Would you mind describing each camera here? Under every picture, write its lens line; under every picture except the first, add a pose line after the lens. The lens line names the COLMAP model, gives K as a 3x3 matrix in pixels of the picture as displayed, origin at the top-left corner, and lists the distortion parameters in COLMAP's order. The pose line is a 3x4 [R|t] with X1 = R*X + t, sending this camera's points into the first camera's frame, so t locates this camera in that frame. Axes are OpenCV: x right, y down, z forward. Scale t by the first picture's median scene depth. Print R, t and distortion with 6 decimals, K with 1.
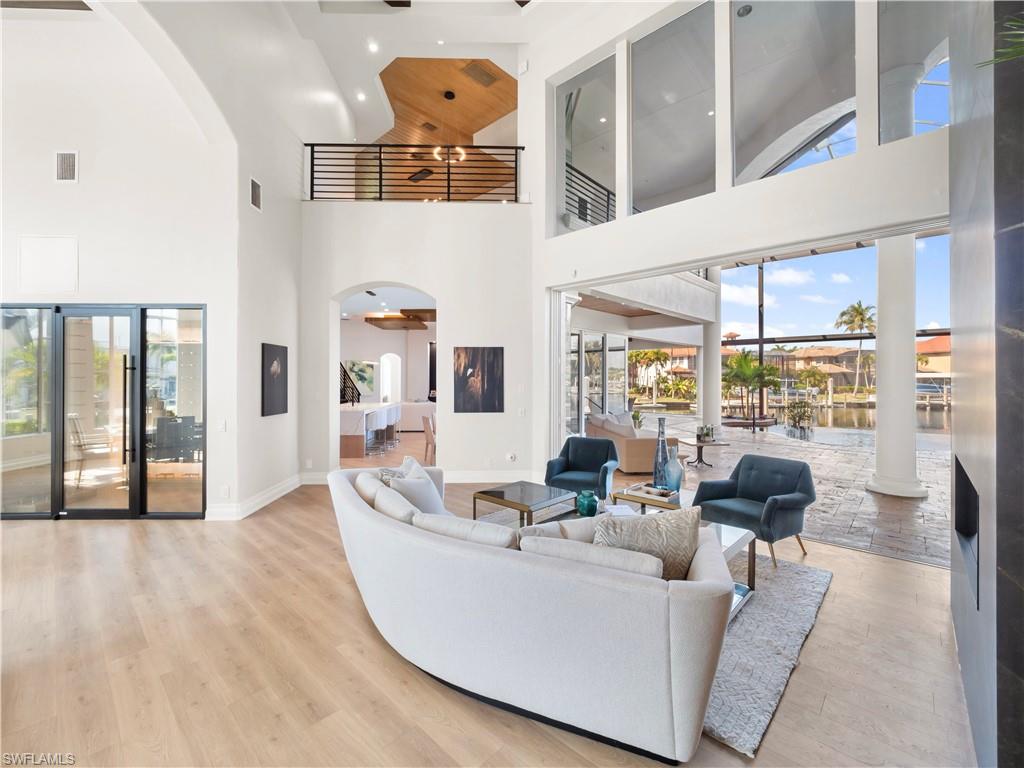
lens RADIAL K [[442.2, 0, 504.8], [0, 442.2, 386.3], [0, 0, 1]] dist [-0.002031, -0.003876]
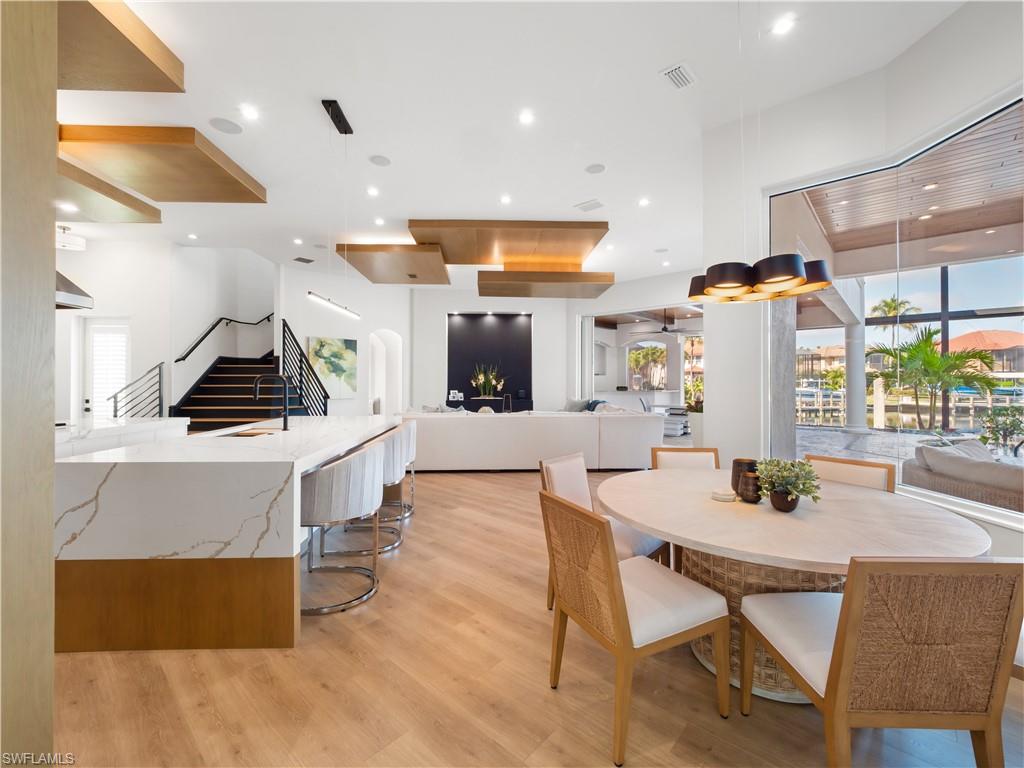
lens RADIAL K [[442.2, 0, 502.6], [0, 442.2, 382.7], [0, 0, 1]] dist [-0.002031, -0.003876]
pose [[0.999894, 0.000368, 0.014566, -0.102308], [-0.000183, 0.999920, -0.012681, 0.006795], [-0.014570, 0.012677, 0.999813, 0.375724]]
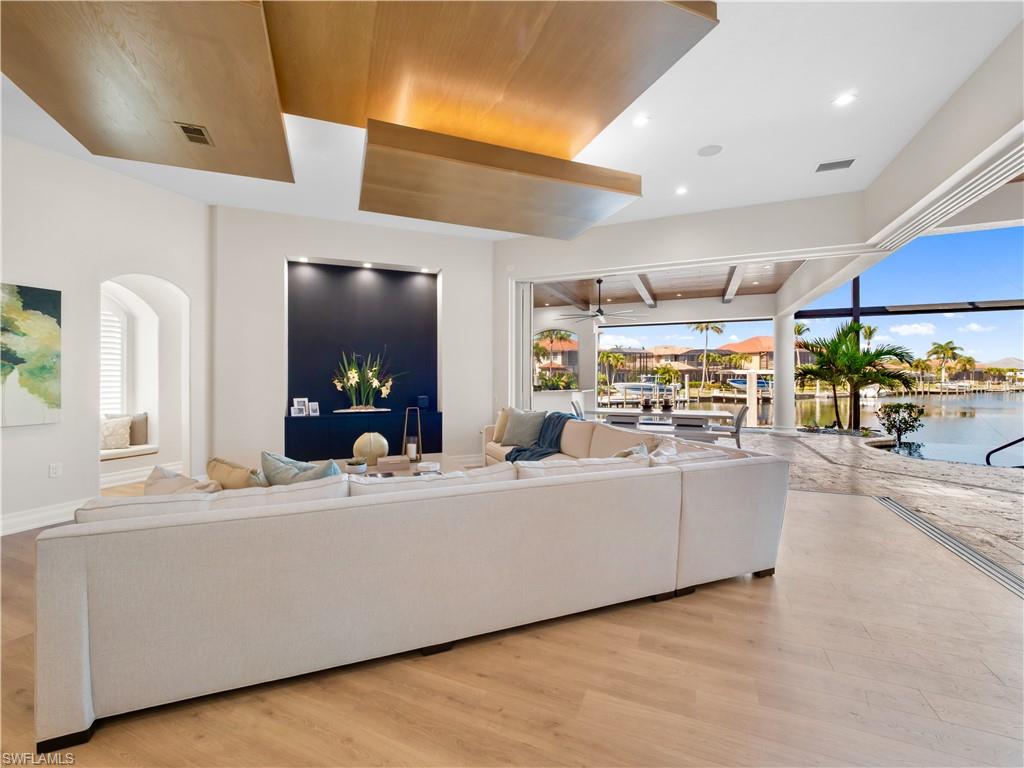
lens RADIAL K [[442.2, 0, 509.1], [0, 442.2, 379.9], [0, 0, 1]] dist [-0.002031, -0.003876]
pose [[0.936715, -0.003038, 0.350081, -0.130020], [0.005905, 0.999957, -0.007121, -0.001257], [-0.350044, 0.008737, 0.936692, 0.617627]]
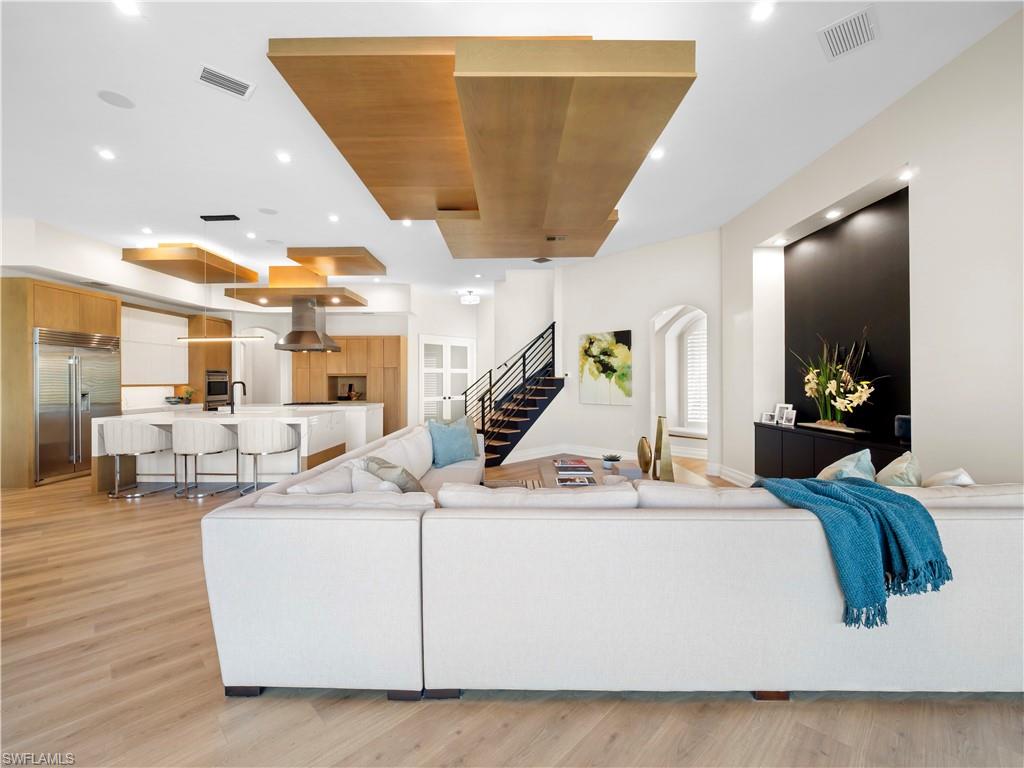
lens RADIAL K [[442.2, 0, 515.5], [0, 442.2, 378.4], [0, 0, 1]] dist [-0.002031, -0.003876]
pose [[-0.044984, -0.000810, -0.998987, 0.150392], [-0.009106, 0.999958, -0.000401, -0.005817], [0.998946, 0.009079, -0.044989, 0.840131]]
